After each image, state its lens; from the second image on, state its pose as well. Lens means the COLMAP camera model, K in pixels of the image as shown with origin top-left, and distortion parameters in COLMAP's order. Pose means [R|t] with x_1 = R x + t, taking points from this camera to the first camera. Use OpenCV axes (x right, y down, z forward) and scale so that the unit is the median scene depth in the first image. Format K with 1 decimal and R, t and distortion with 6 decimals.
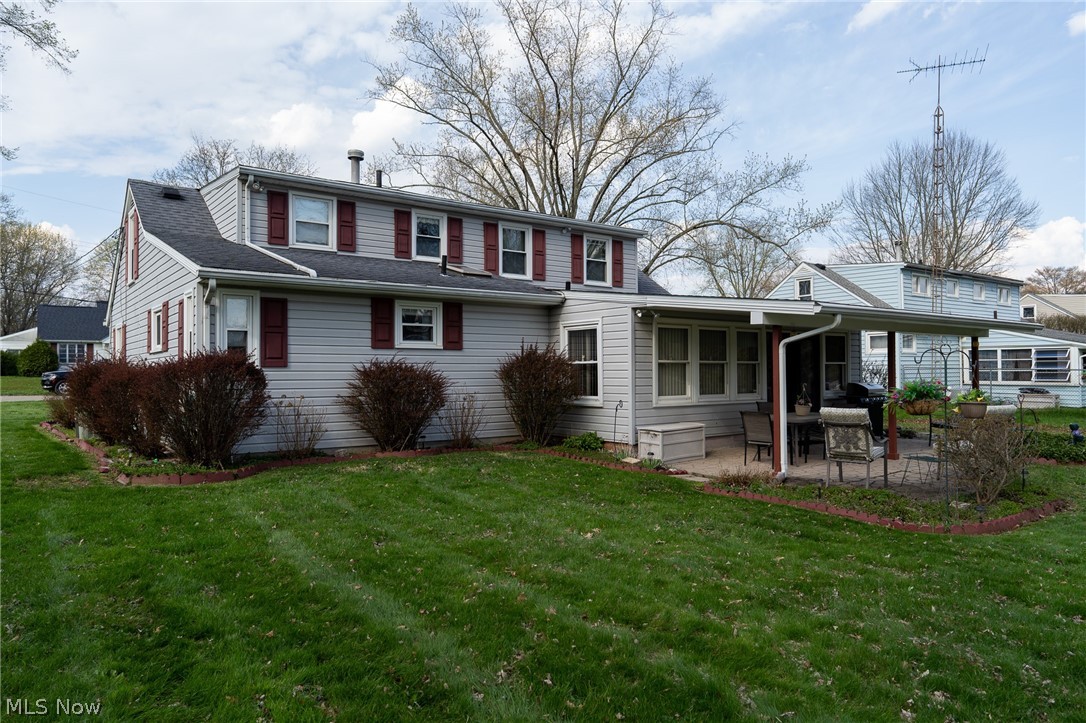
lens RADIAL K [[724.7, 0, 543.0], [0, 724.7, 361.5], [0, 0, 1]] dist [-0.000128, -0.001620]
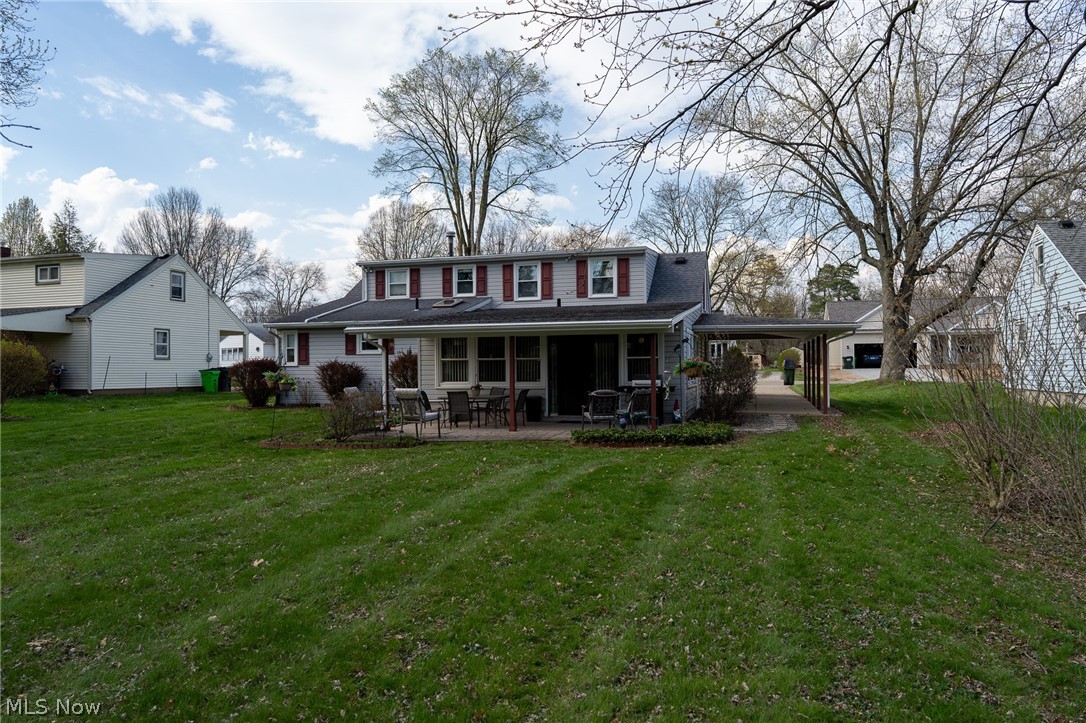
lens RADIAL K [[724.7, 0, 543.0], [0, 724.7, 361.5], [0, 0, 1]] dist [-0.000128, -0.001620]
pose [[0.608837, -0.014401, -0.793165, 1.242114], [0.017551, 0.999835, -0.004681, 0.013939], [0.793101, -0.011071, 0.608989, 0.181815]]
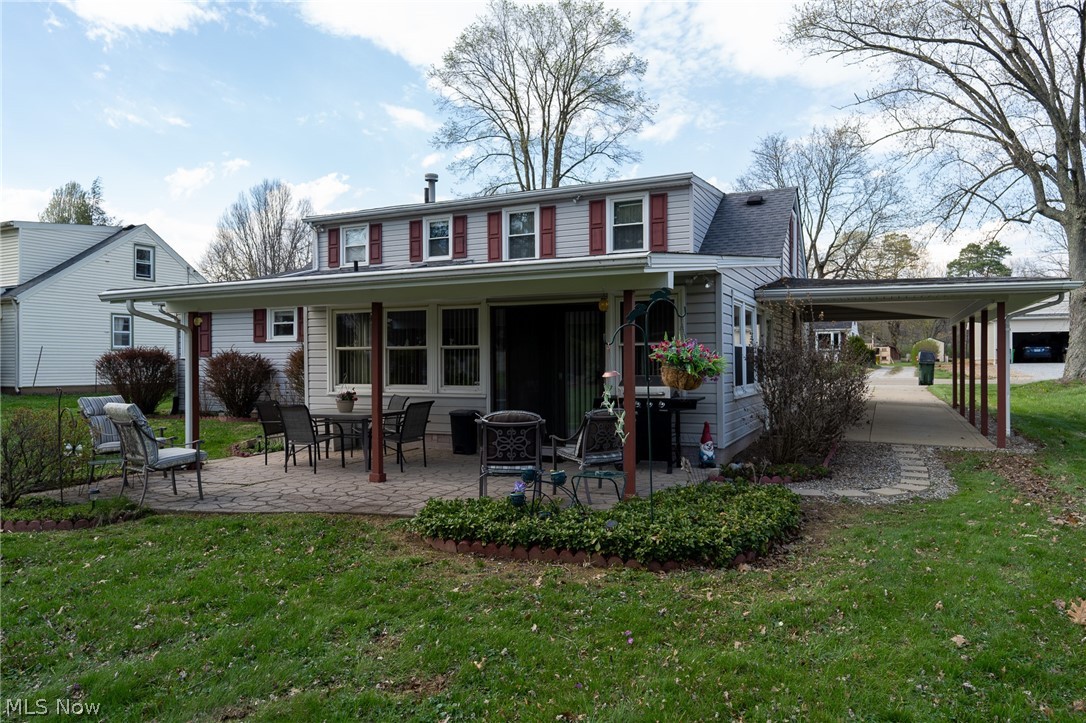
lens RADIAL K [[723.3, 0, 542.7], [0, 723.3, 370.7], [0, 0, 1]] dist [0.004312, 0.001941]
pose [[0.477569, 0.005785, -0.878575, 0.932398], [0.015594, 0.999765, 0.015060, 0.017231], [0.878456, -0.020893, 0.477367, 0.632437]]
